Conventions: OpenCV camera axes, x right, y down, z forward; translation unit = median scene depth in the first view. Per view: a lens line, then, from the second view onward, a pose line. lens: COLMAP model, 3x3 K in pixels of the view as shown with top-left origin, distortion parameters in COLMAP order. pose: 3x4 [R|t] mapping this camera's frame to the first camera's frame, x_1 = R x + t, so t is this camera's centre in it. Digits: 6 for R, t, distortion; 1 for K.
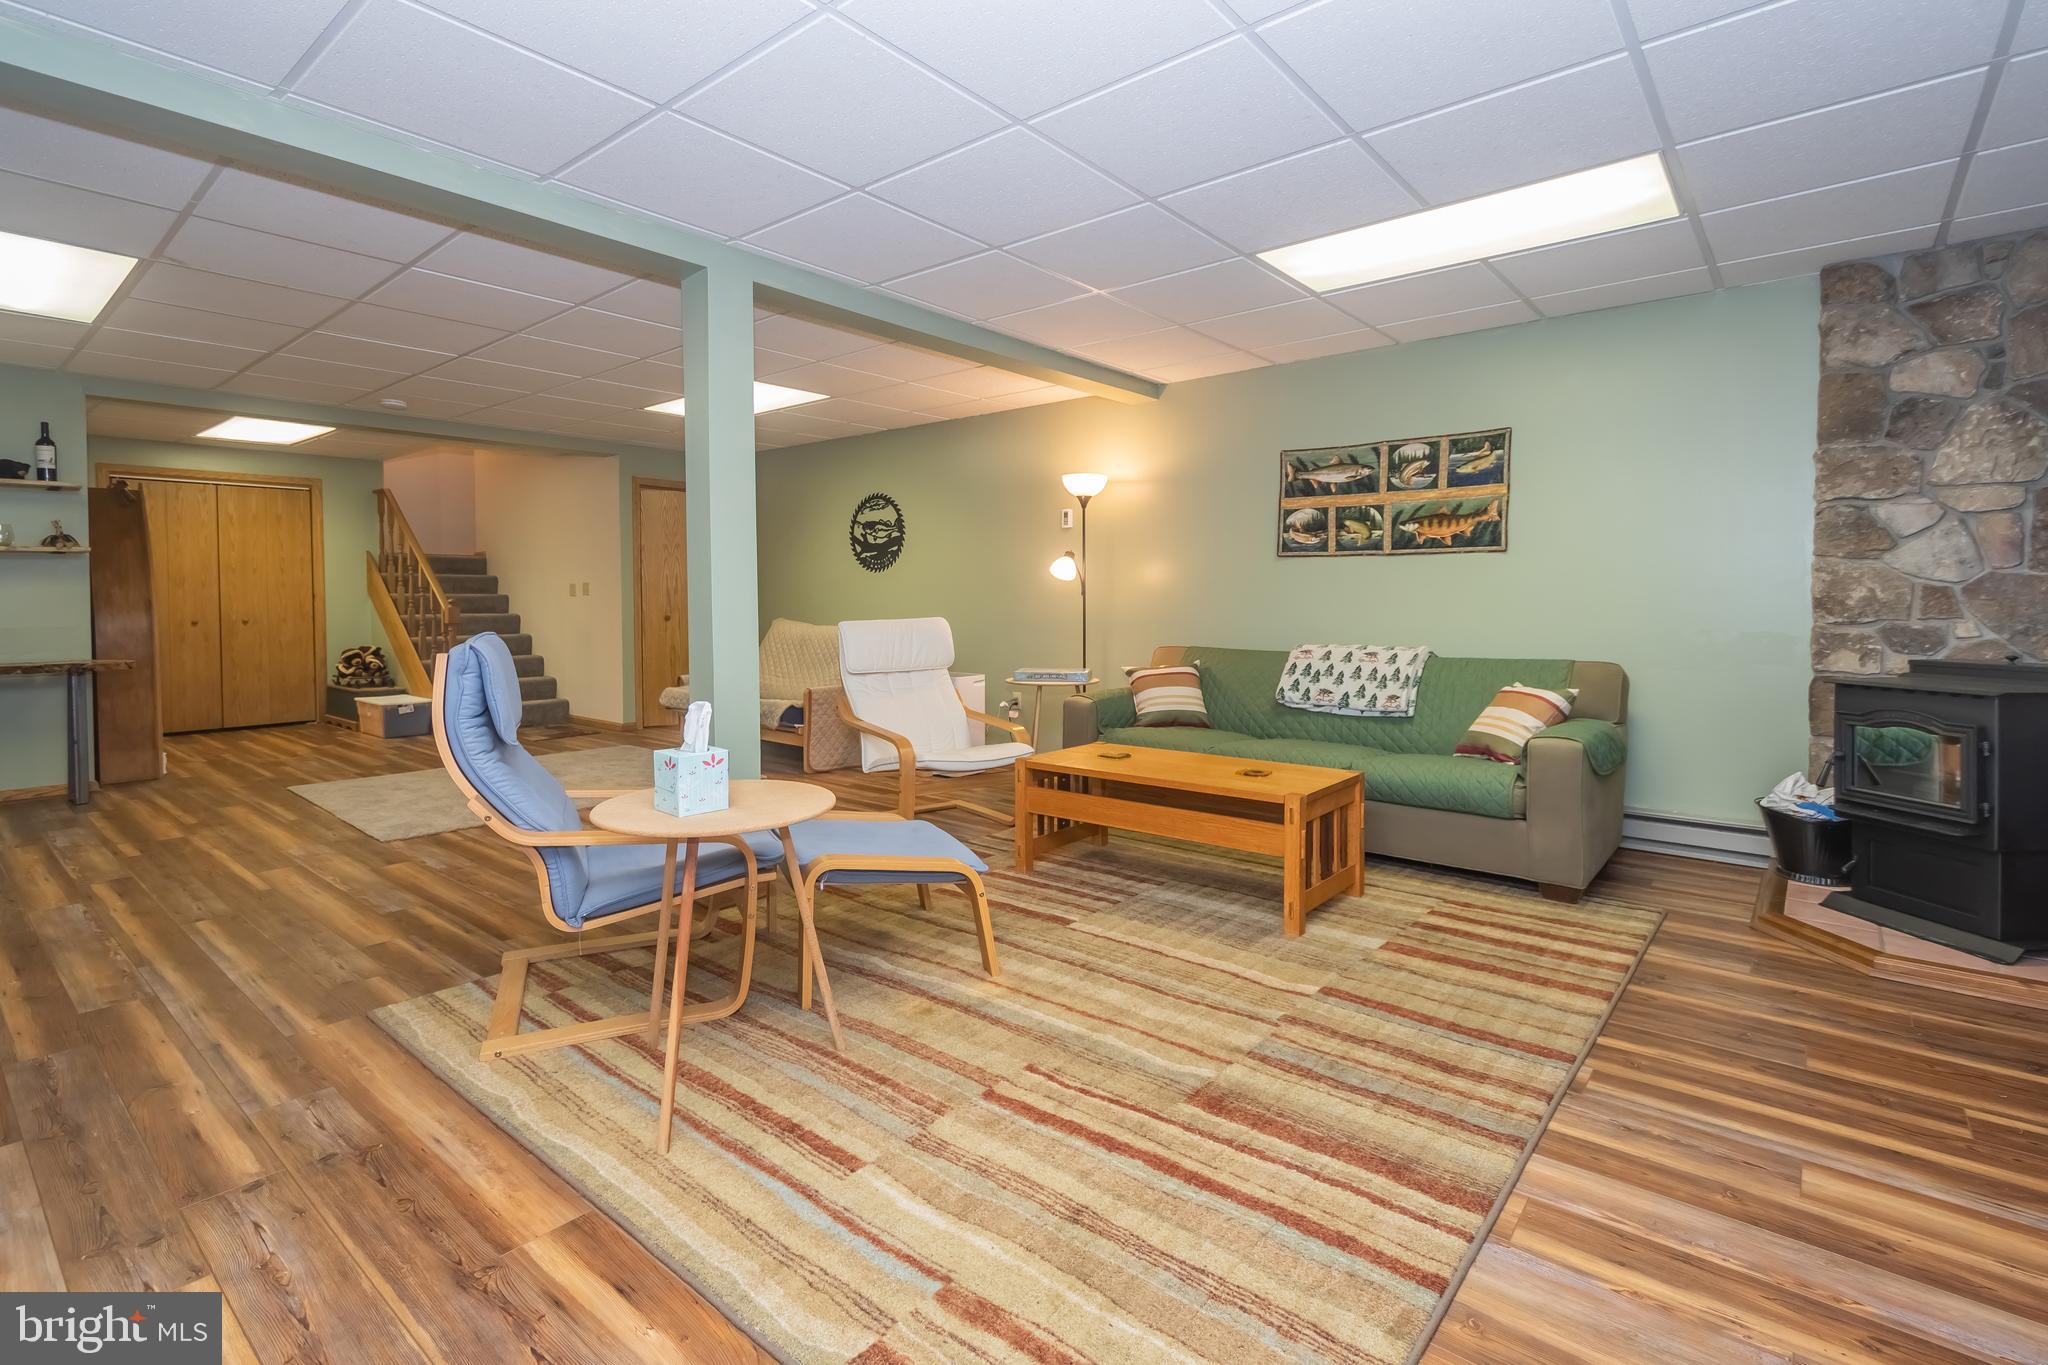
lens RADIAL K [[960.8, 0, 991.6], [0, 960.8, 611.5], [0, 0, 1]] dist [0.018443, -0.000363]
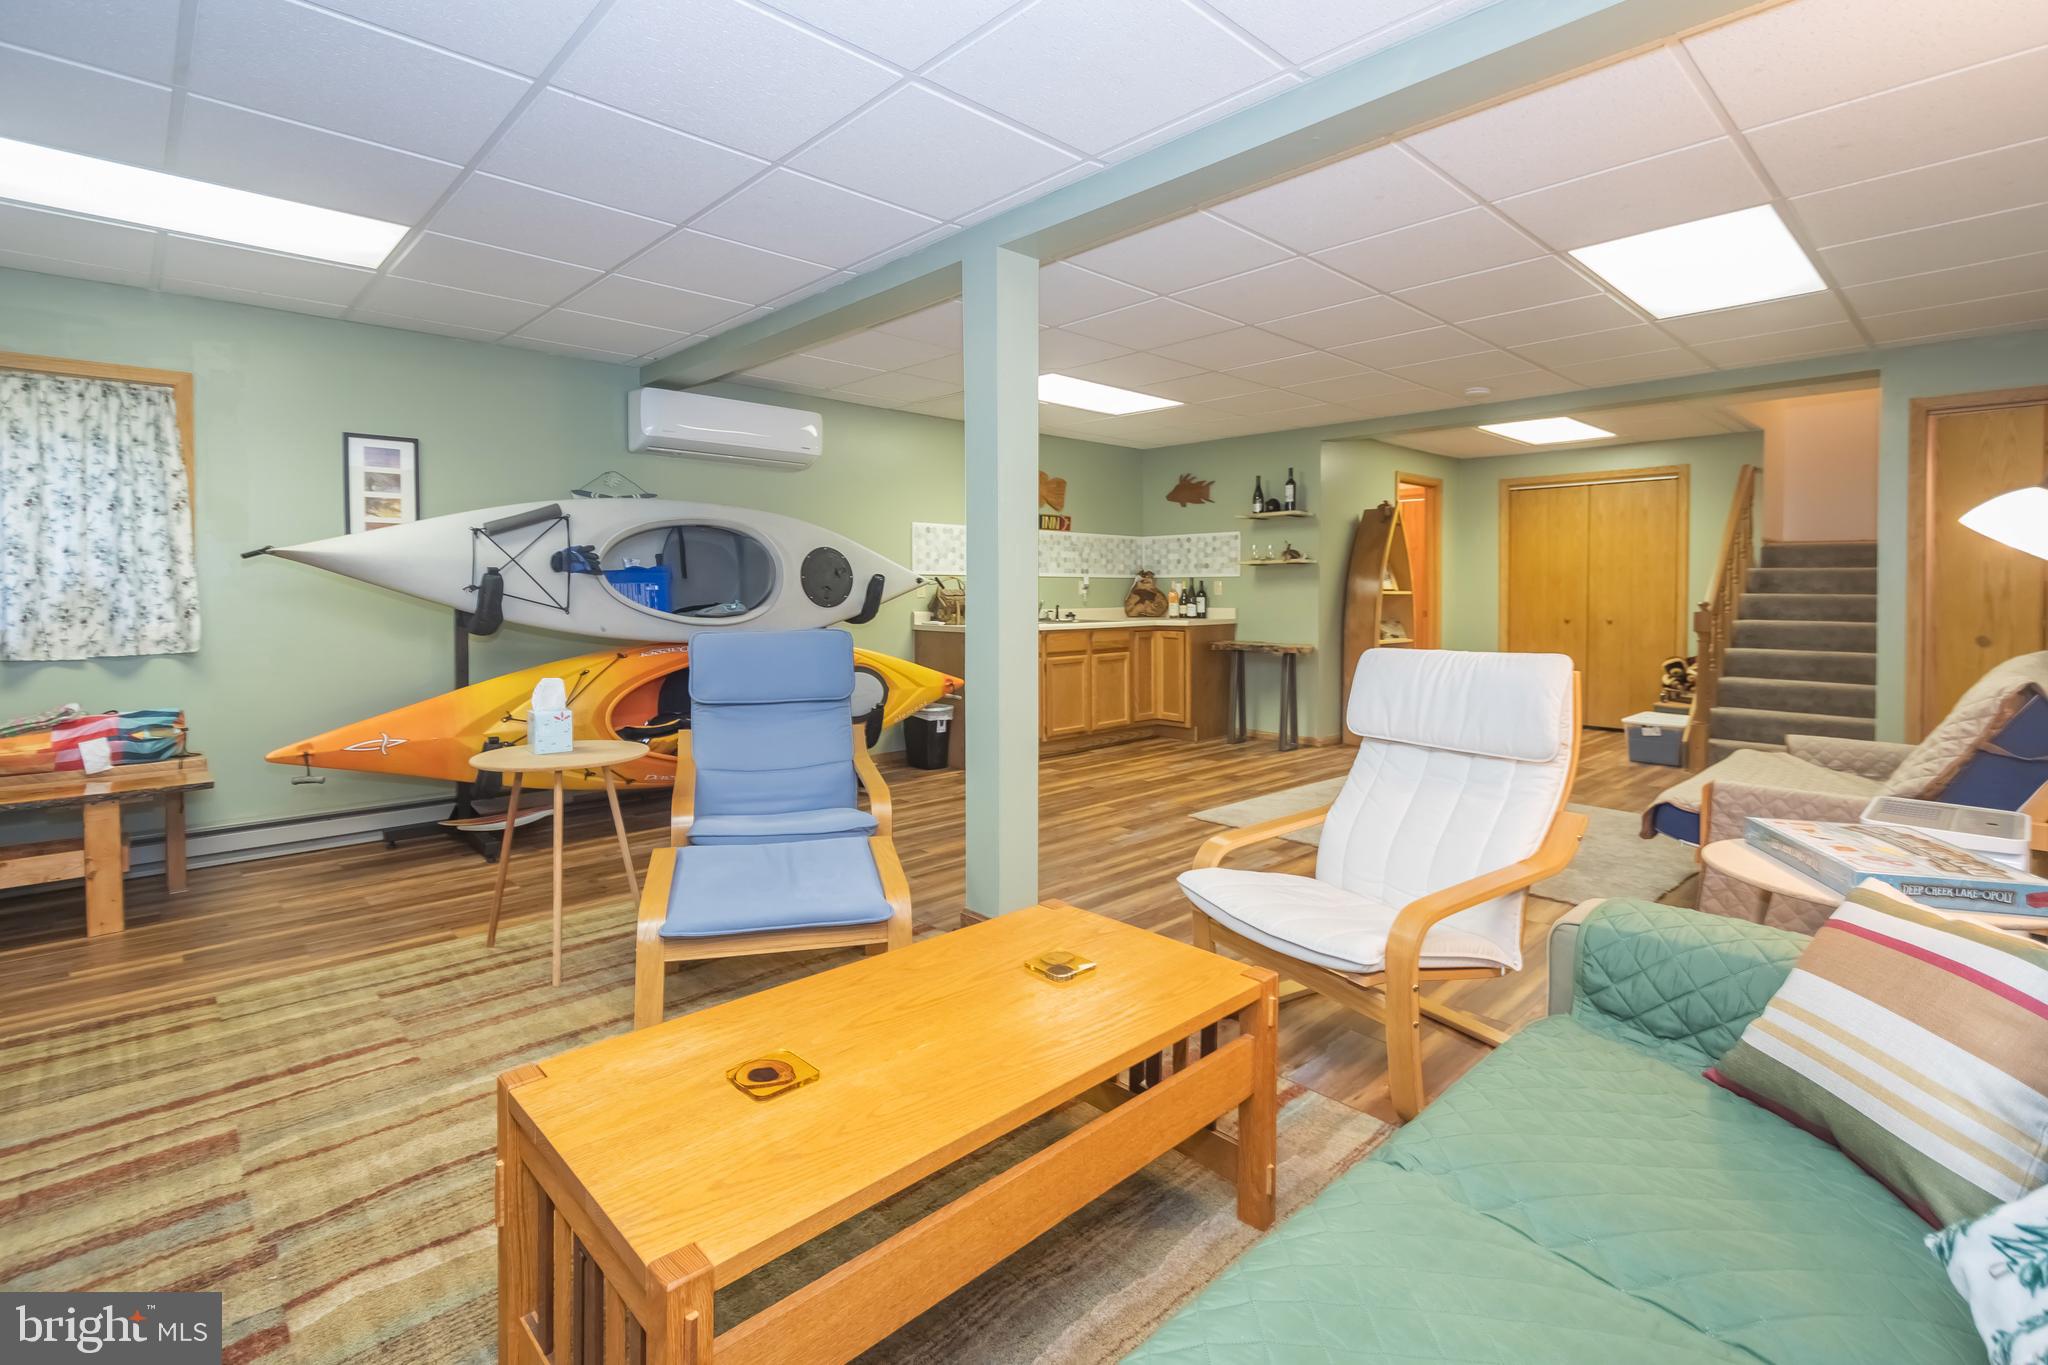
lens RADIAL K [[960.8, 0, 991.6], [0, 960.8, 611.5], [0, 0, 1]] dist [0.018443, -0.000363]
pose [[-0.111700, 0.022372, -0.993490, 0.471192], [-0.016549, 0.999566, 0.024370, -0.020859], [0.993604, 0.019163, -0.111281, 0.810860]]
